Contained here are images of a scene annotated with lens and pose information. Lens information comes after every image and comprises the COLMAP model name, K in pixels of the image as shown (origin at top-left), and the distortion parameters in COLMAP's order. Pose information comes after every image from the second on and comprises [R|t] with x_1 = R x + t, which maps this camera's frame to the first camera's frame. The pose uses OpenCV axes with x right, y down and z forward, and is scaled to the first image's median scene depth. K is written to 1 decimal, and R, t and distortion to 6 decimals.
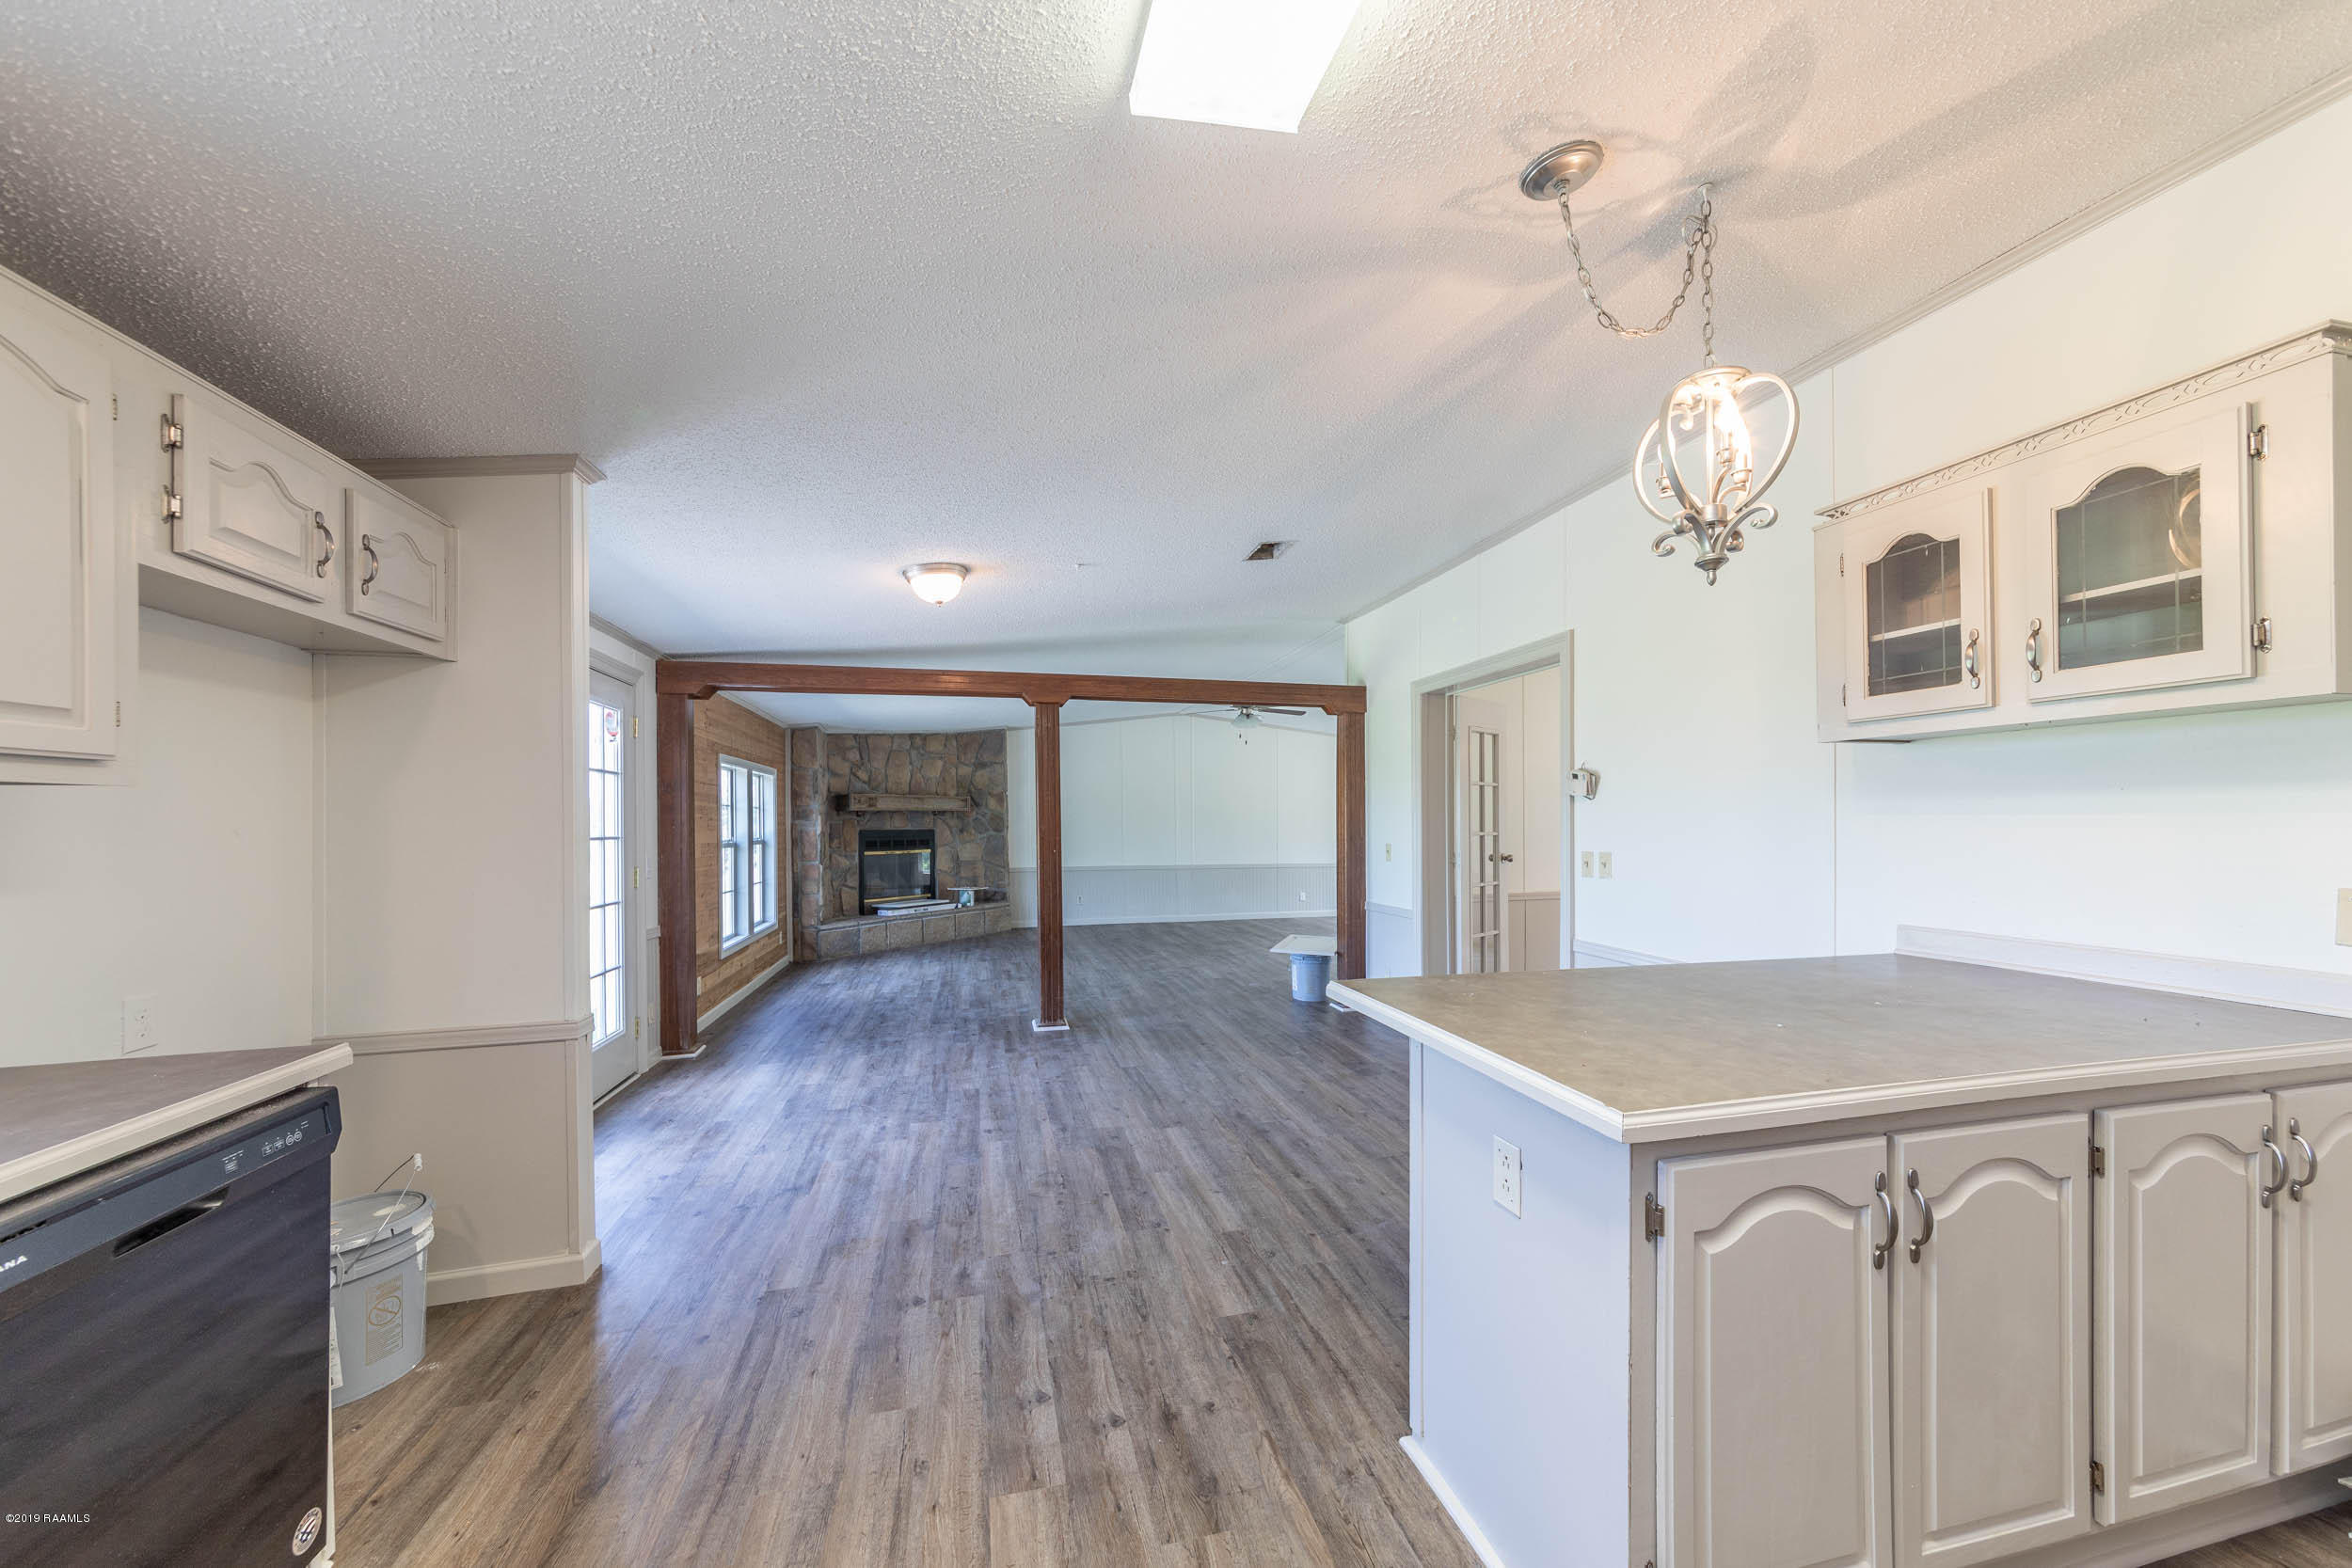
lens RADIAL K [[823.6, 0, 1179.1], [0, 823.6, 818.0], [0, 0, 1]] dist [0.000965, 0.000050]
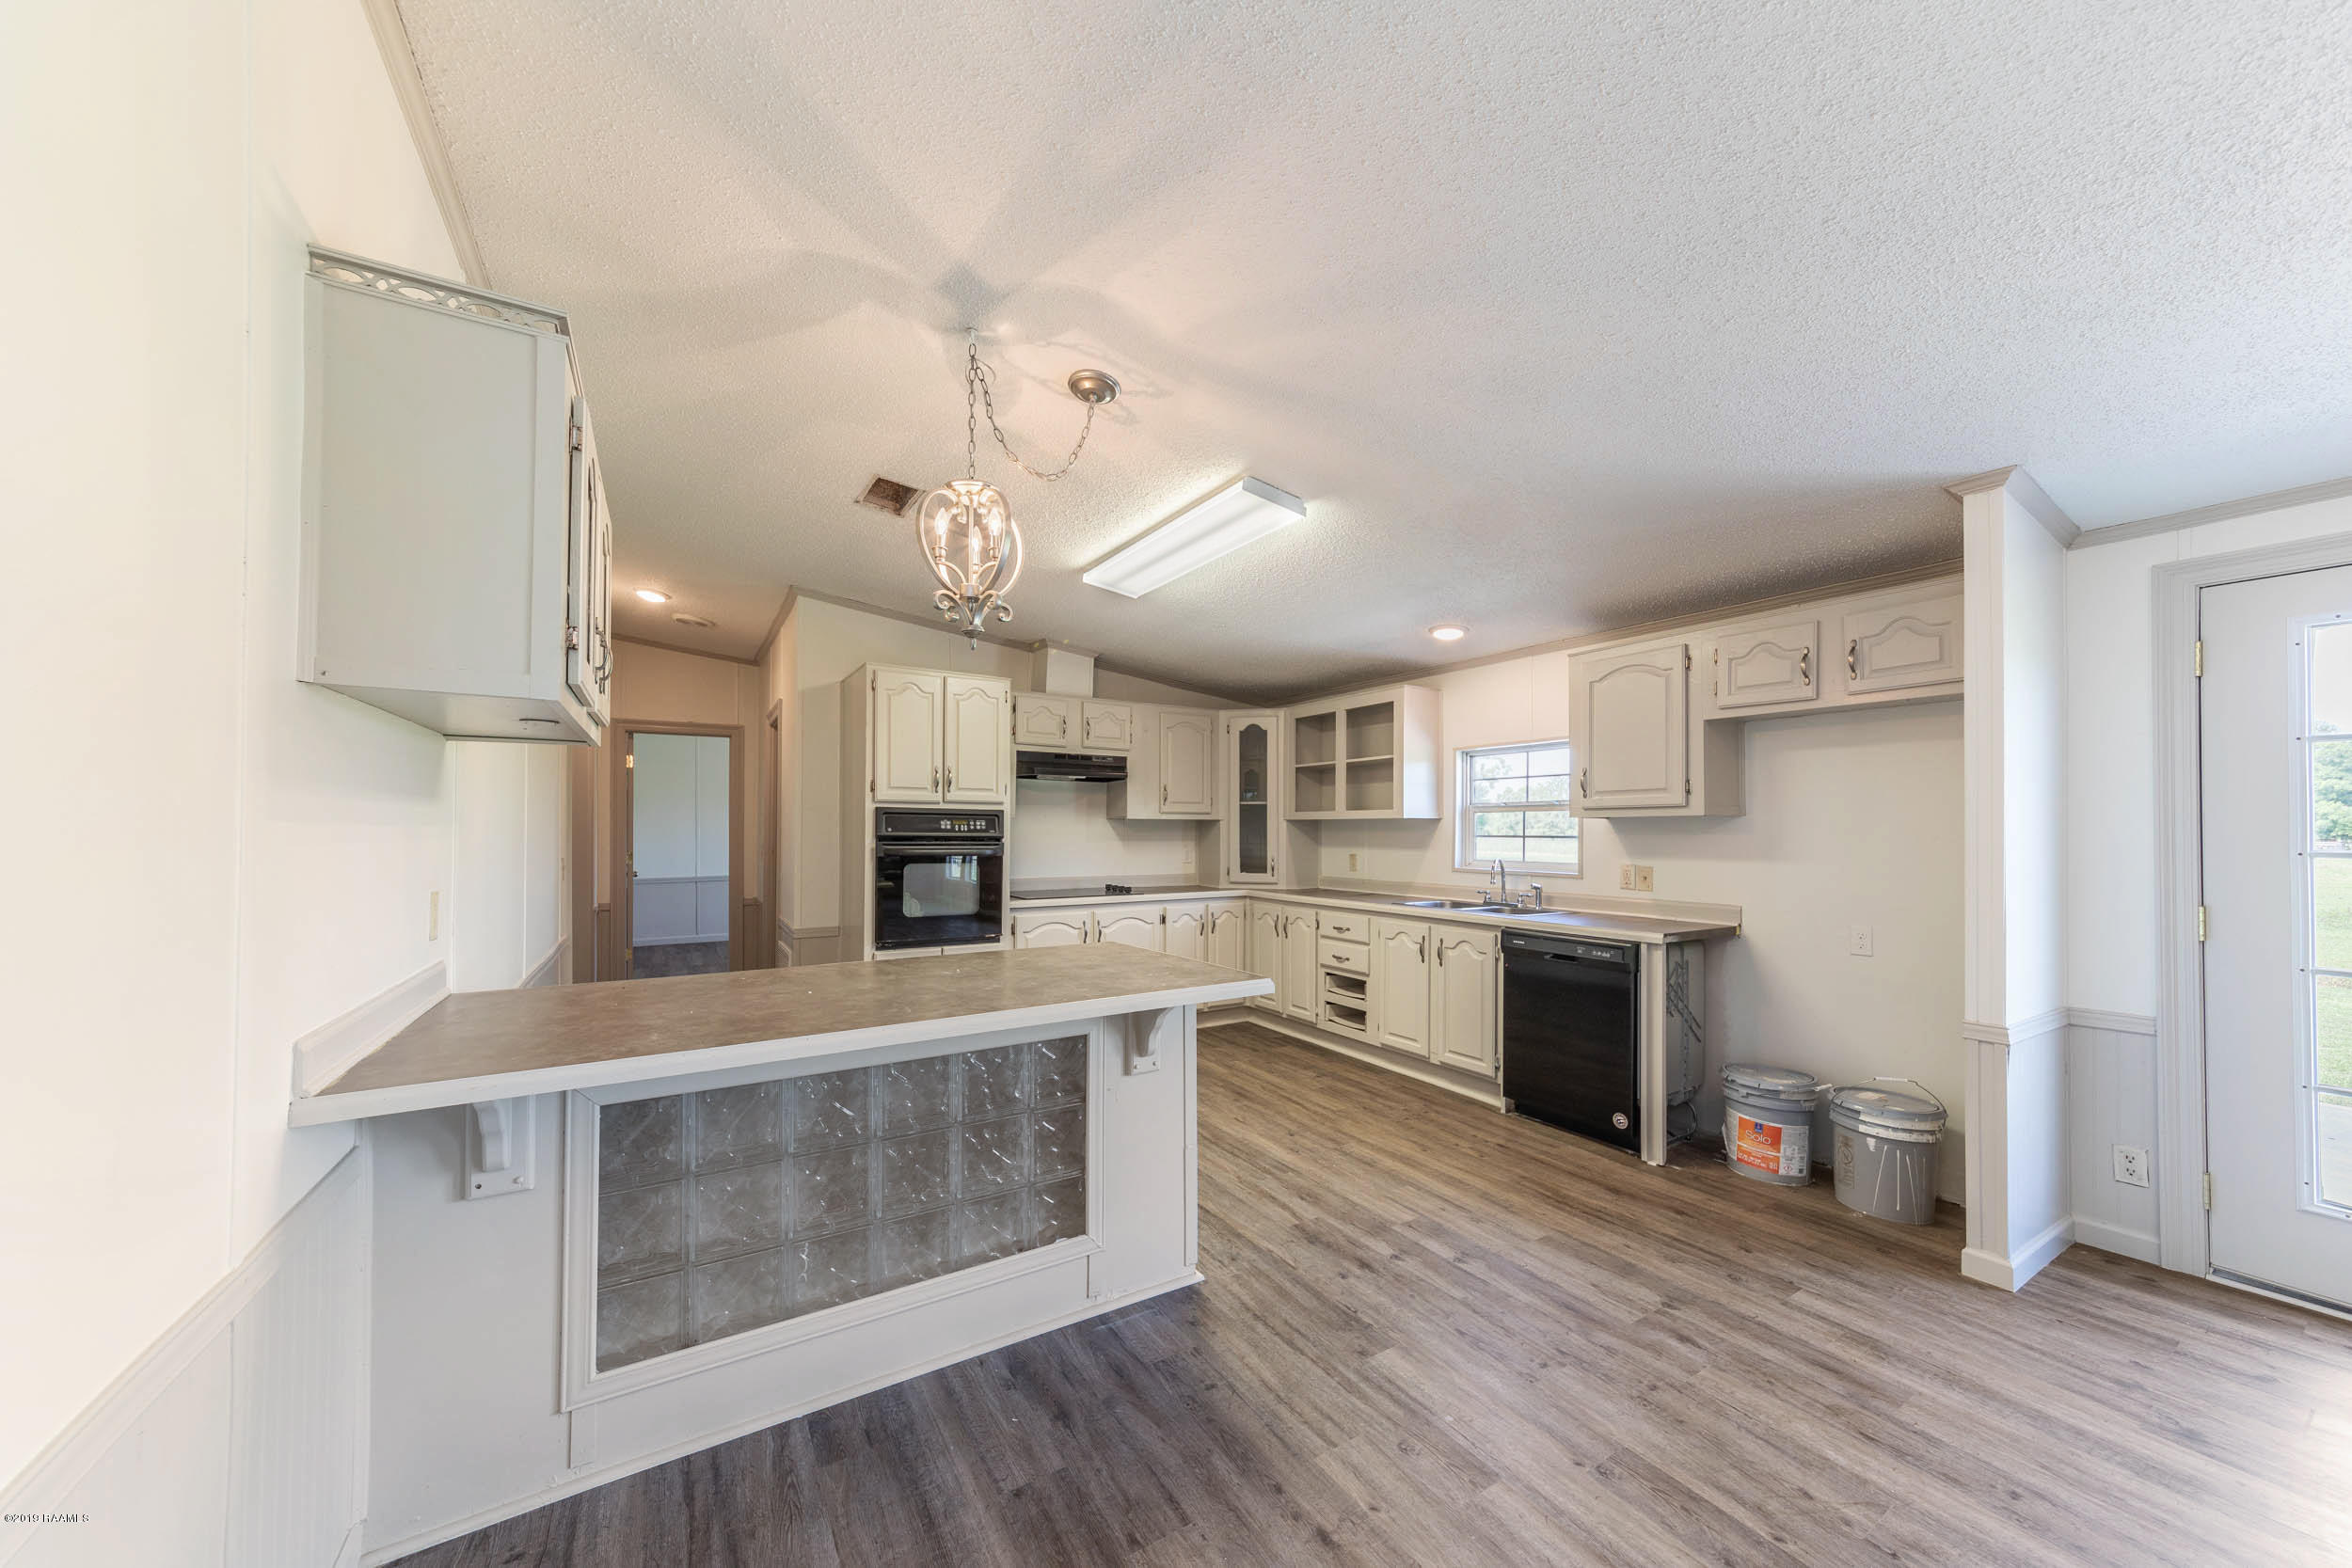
lens RADIAL K [[822.9, 0, 1175.5], [0, 822.9, 818.8], [0, 0, 1]] dist [0.001404, 0.002515]
pose [[-0.955143, -0.000363, -0.296145, 0.569202], [0.005905, 0.999777, -0.020269, 0.006829], [0.296087, -0.021109, -0.954928, 1.825042]]
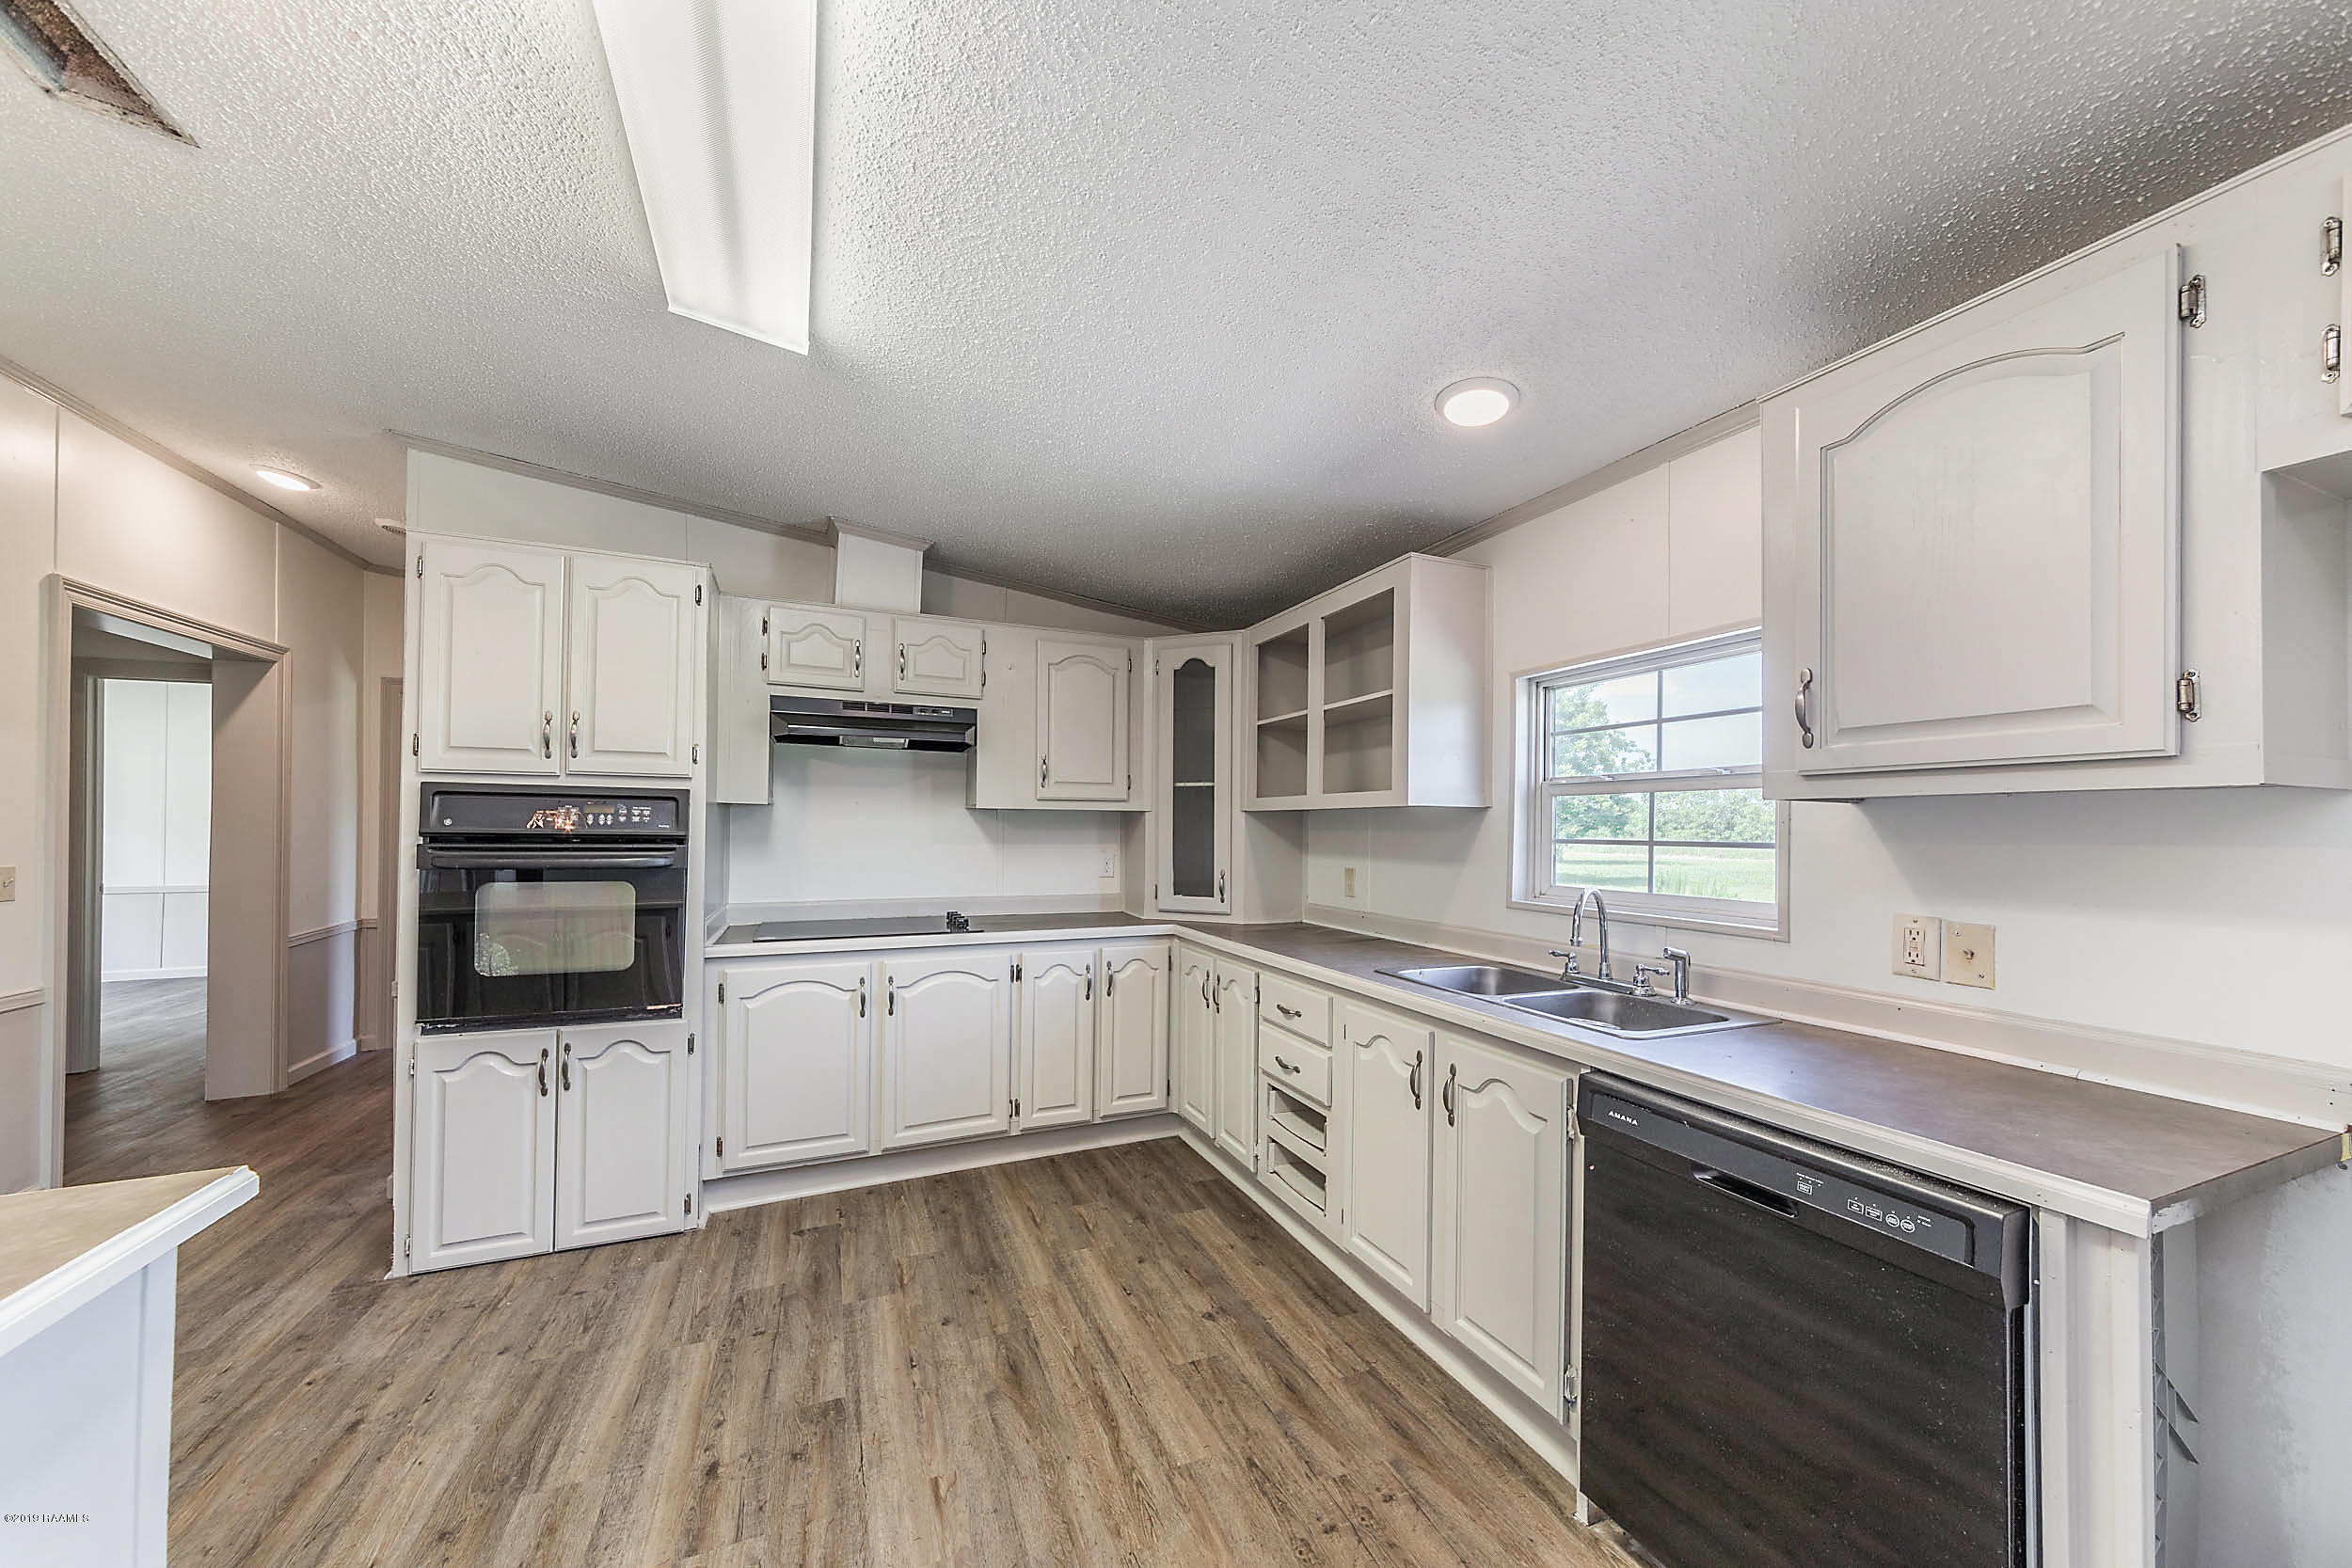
lens RADIAL K [[823.6, 0, 1179.1], [0, 823.6, 818.0], [0, 0, 1]] dist [0.000965, 0.000050]
pose [[-0.987105, -0.004177, -0.160018, -0.145943], [-0.001132, 0.999817, -0.019118, 0.003885], [0.160068, -0.018690, -0.986929, 1.014112]]
